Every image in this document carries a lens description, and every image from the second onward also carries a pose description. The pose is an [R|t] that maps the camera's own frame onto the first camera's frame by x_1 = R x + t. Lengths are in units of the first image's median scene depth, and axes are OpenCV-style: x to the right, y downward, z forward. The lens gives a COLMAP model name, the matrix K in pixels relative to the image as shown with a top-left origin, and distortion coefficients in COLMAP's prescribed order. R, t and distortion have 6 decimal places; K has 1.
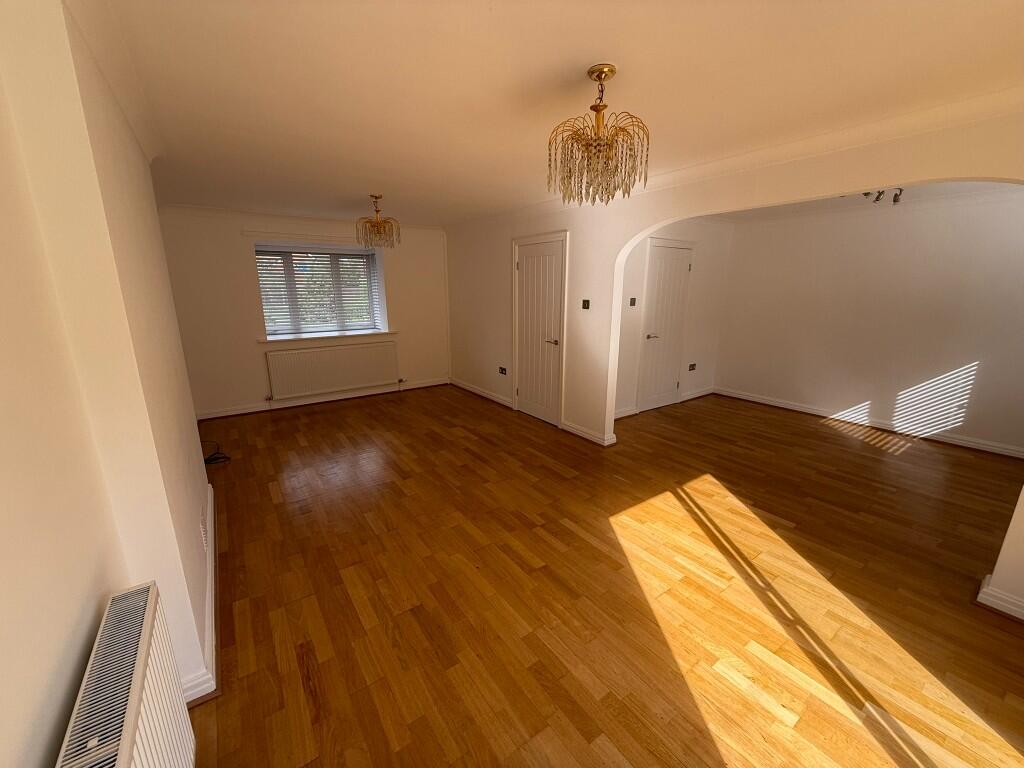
lens RADIAL K [[409.3, 0, 508.0], [0, 409.3, 385.1], [0, 0, 1]] dist [0.000268, 0.000185]
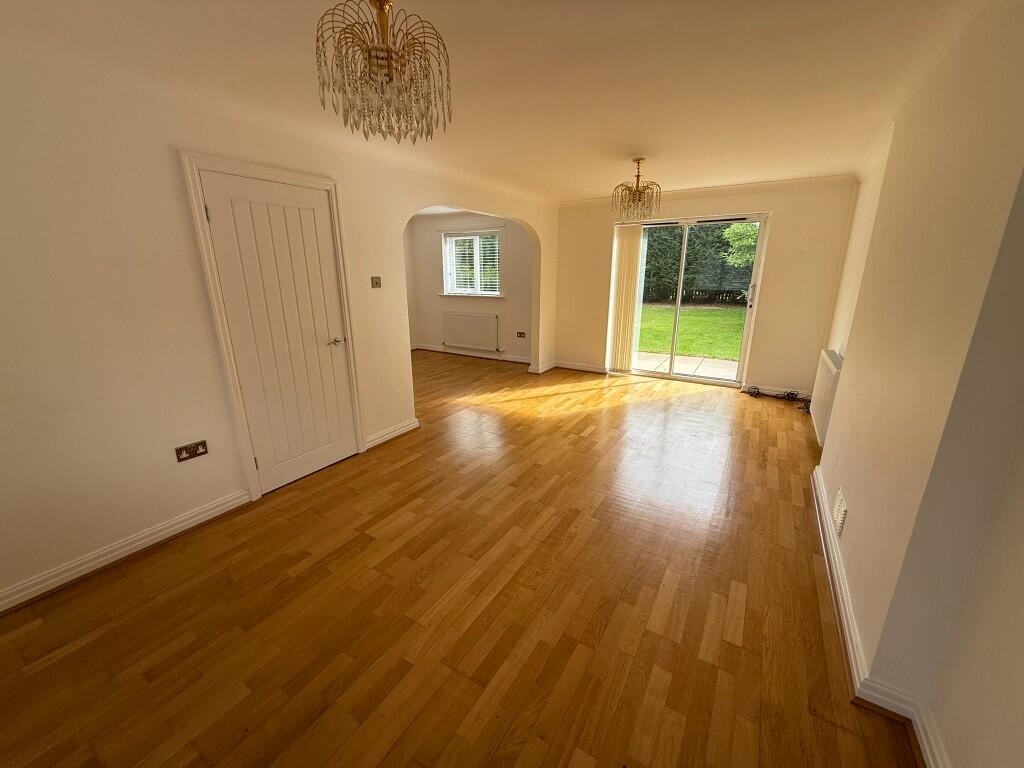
lens RADIAL K [[409.3, 0, 508.0], [0, 409.3, 385.1], [0, 0, 1]] dist [0.000268, 0.000185]
pose [[-0.390546, -0.250168, 0.885940, -0.845200], [0.219988, 0.909125, 0.353691, -0.293973], [-0.893912, 0.333029, -0.300021, 1.308880]]
